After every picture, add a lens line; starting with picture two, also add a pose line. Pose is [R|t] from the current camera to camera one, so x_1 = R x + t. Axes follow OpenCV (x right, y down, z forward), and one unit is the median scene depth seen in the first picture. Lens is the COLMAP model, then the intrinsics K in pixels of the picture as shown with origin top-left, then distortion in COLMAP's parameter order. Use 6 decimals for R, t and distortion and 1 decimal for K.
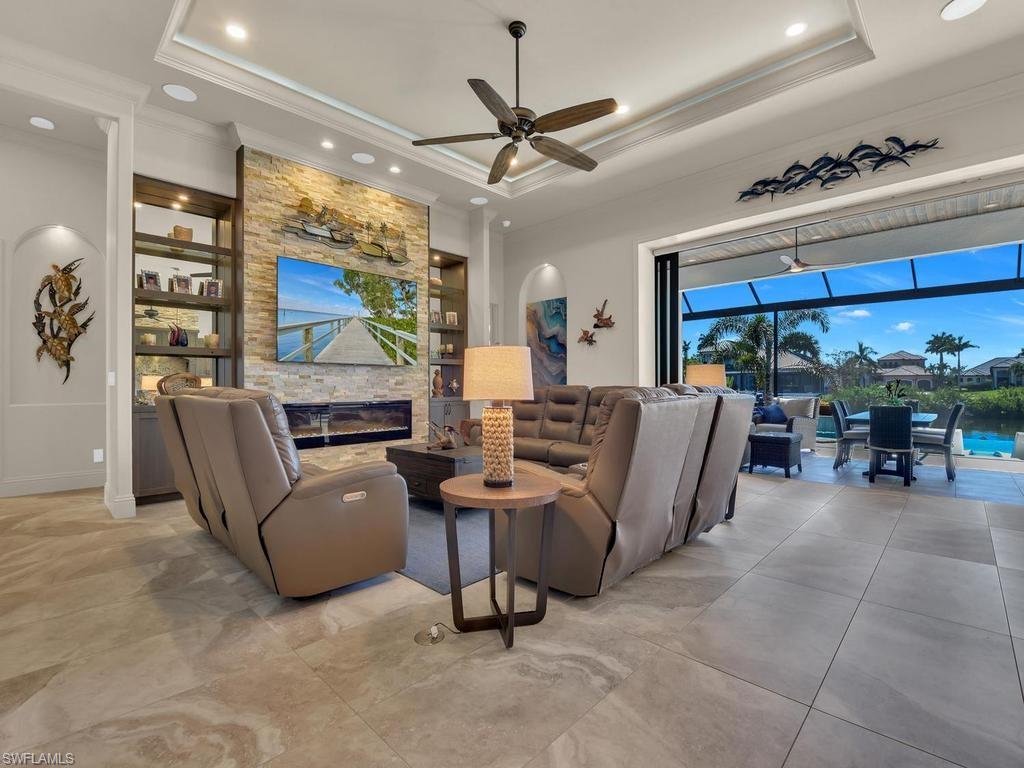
lens RADIAL K [[468.6, 0, 513.5], [0, 468.6, 382.9], [0, 0, 1]] dist [-0.007458, -0.007236]
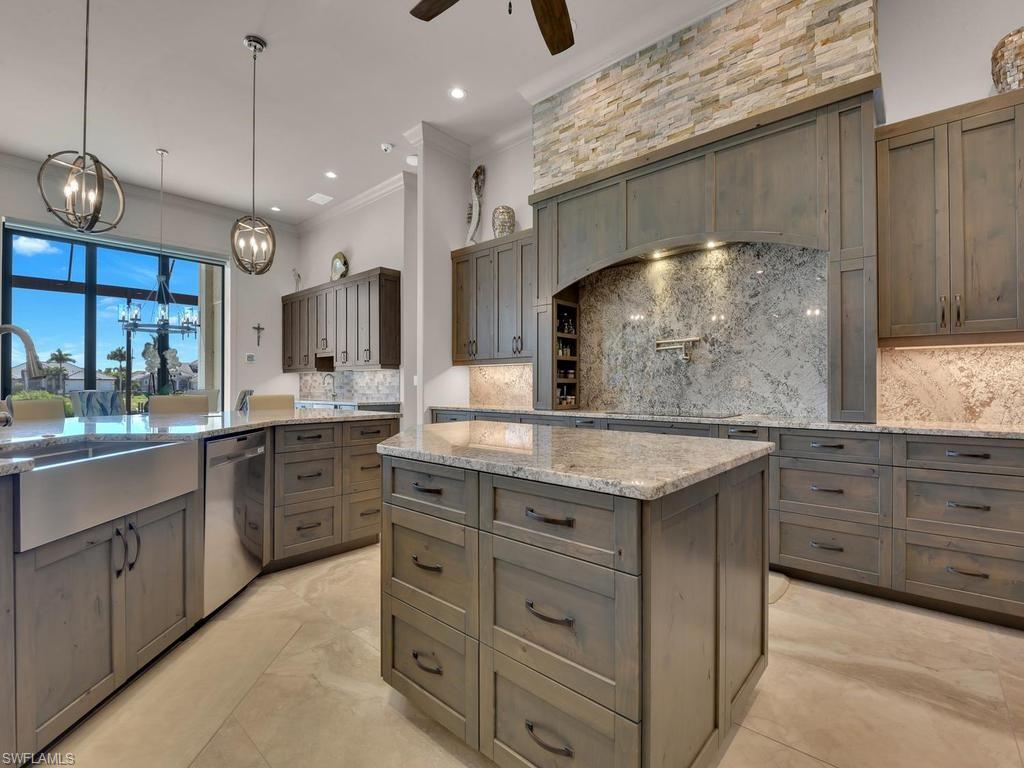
lens RADIAL K [[468.6, 0, 506.6], [0, 468.6, 387.5], [0, 0, 1]] dist [-0.007458, -0.007236]
pose [[-0.032638, -0.000067, 0.999467, 0.336037], [-0.002268, 0.999997, -0.000007, -0.003231], [-0.999465, -0.002267, -0.032638, -0.088376]]
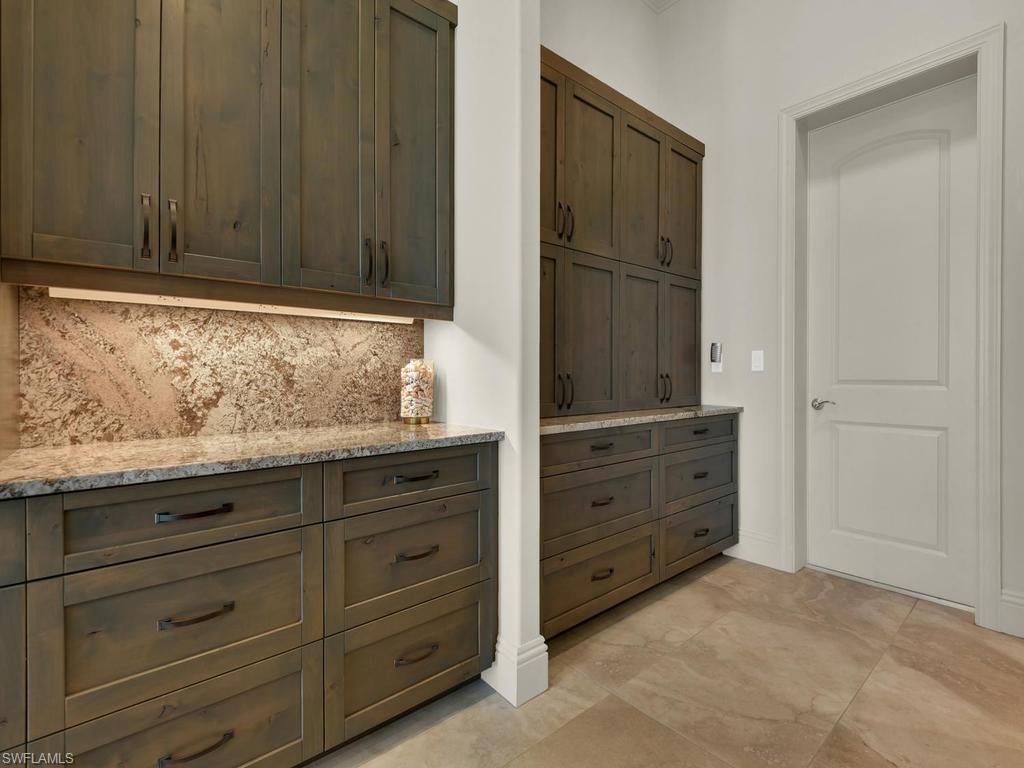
lens RADIAL K [[468.6, 0, 511.1], [0, 468.6, 373.4], [0, 0, 1]] dist [-0.007458, -0.007236]
pose [[-0.994130, 0.006362, 0.108005, 0.562075], [0.005769, 0.999967, -0.005797, -0.003479], [-0.108038, -0.005140, -0.994133, -0.312981]]
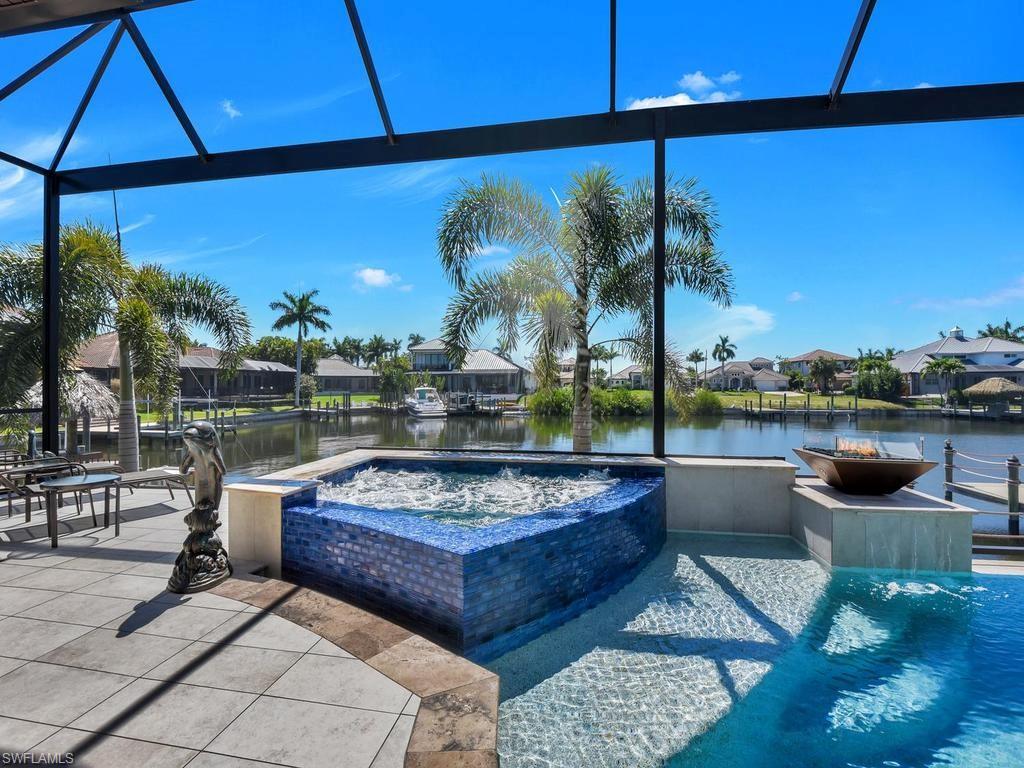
lens RADIAL K [[468.6, 0, 511.6], [0, 468.6, 382.9], [0, 0, 1]] dist [-0.007458, -0.007236]
pose [[0.826834, 0.005784, 0.562417, 0.735869], [-0.004007, 0.999982, -0.004393, 0.018879], [-0.562432, 0.001379, 0.826842, 1.914653]]
